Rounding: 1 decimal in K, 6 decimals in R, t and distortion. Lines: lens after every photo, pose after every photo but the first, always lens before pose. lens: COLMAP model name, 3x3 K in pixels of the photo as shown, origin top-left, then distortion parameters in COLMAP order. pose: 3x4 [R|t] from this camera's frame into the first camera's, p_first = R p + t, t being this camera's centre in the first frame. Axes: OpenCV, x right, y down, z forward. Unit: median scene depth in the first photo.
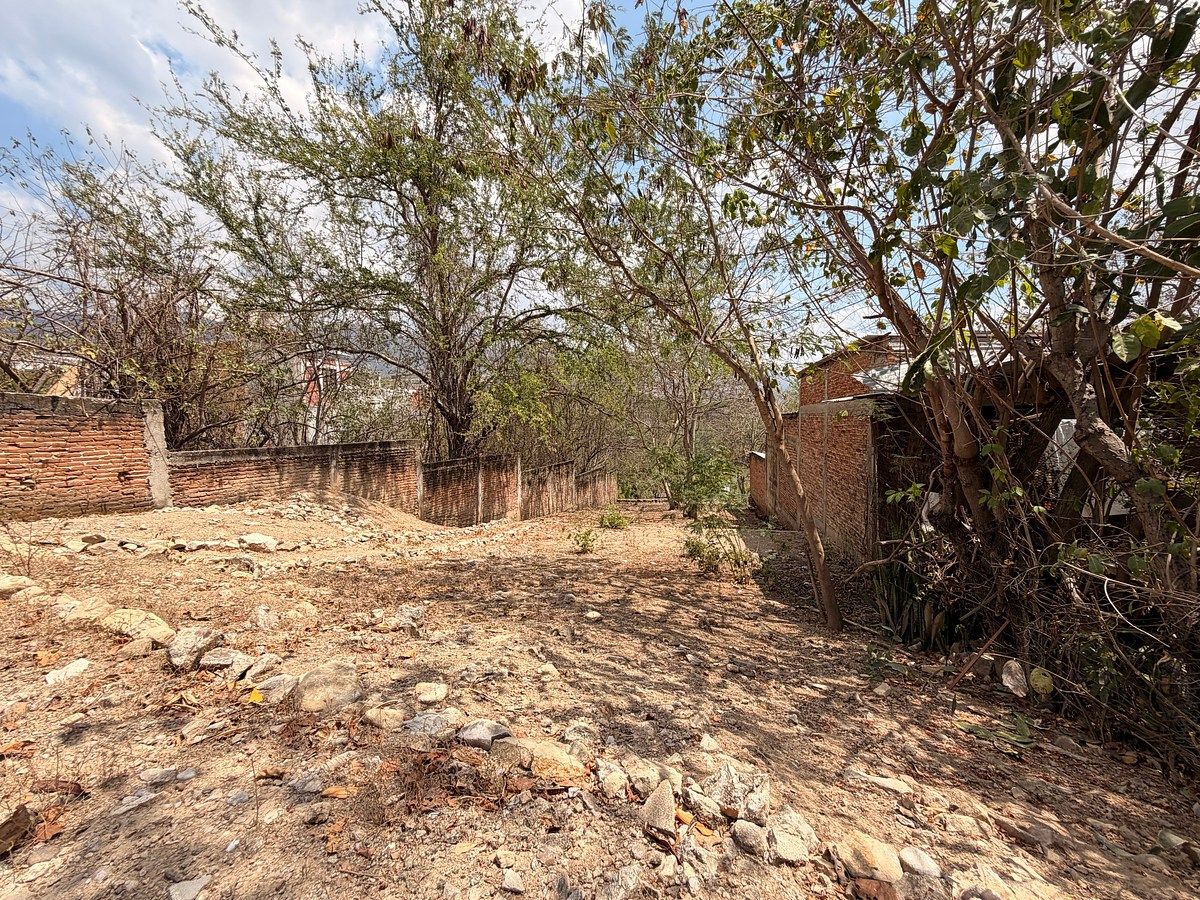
lens RADIAL K [[475.1, 0, 602.0], [0, 475.1, 457.5], [0, 0, 1]] dist [0.000622, -0.000226]
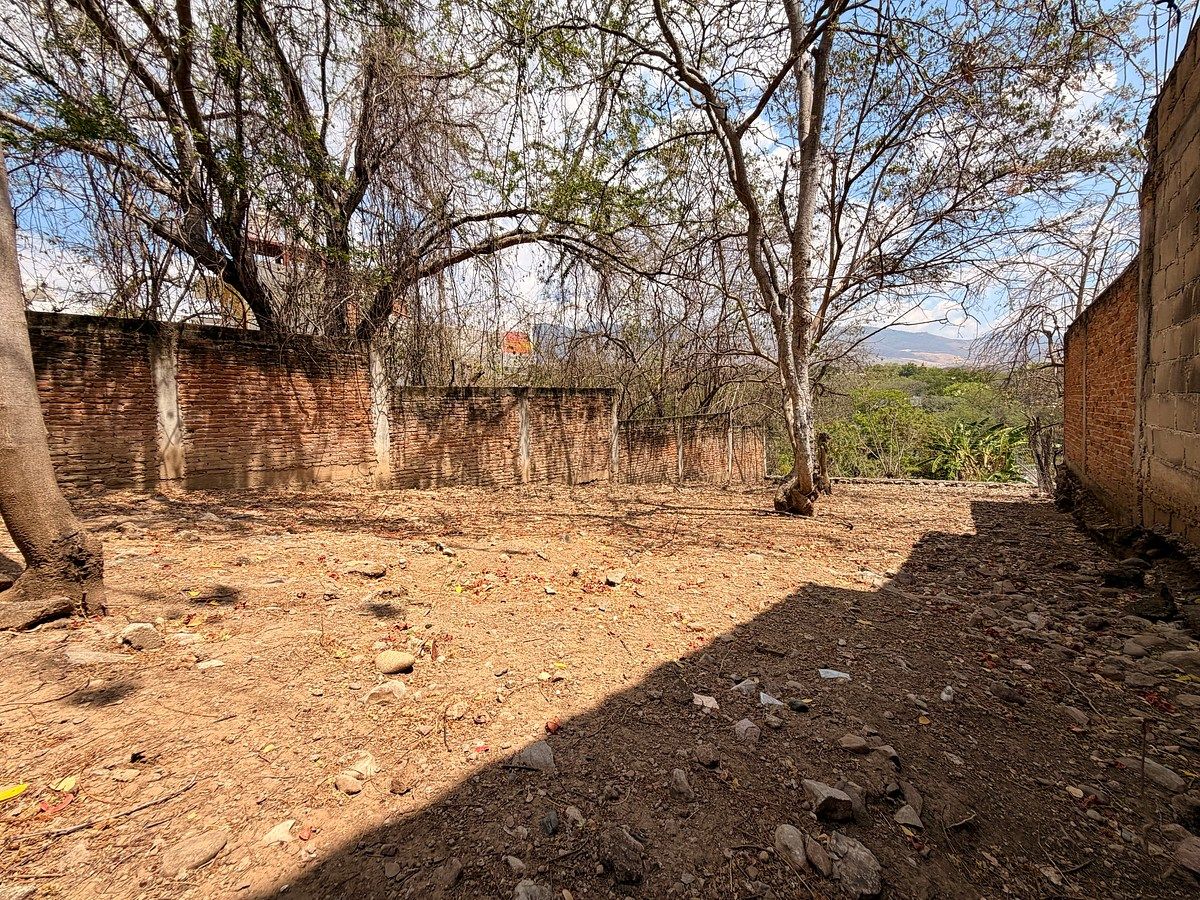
lens RADIAL K [[475.1, 0, 599.5], [0, 475.1, 448.3], [0, 0, 1]] dist [0.000622, -0.000226]
pose [[0.869536, 0.006671, -0.493824, 0.271222], [-0.002971, 0.999961, 0.008276, 0.101920], [0.493861, -0.005730, 0.869522, 0.826320]]
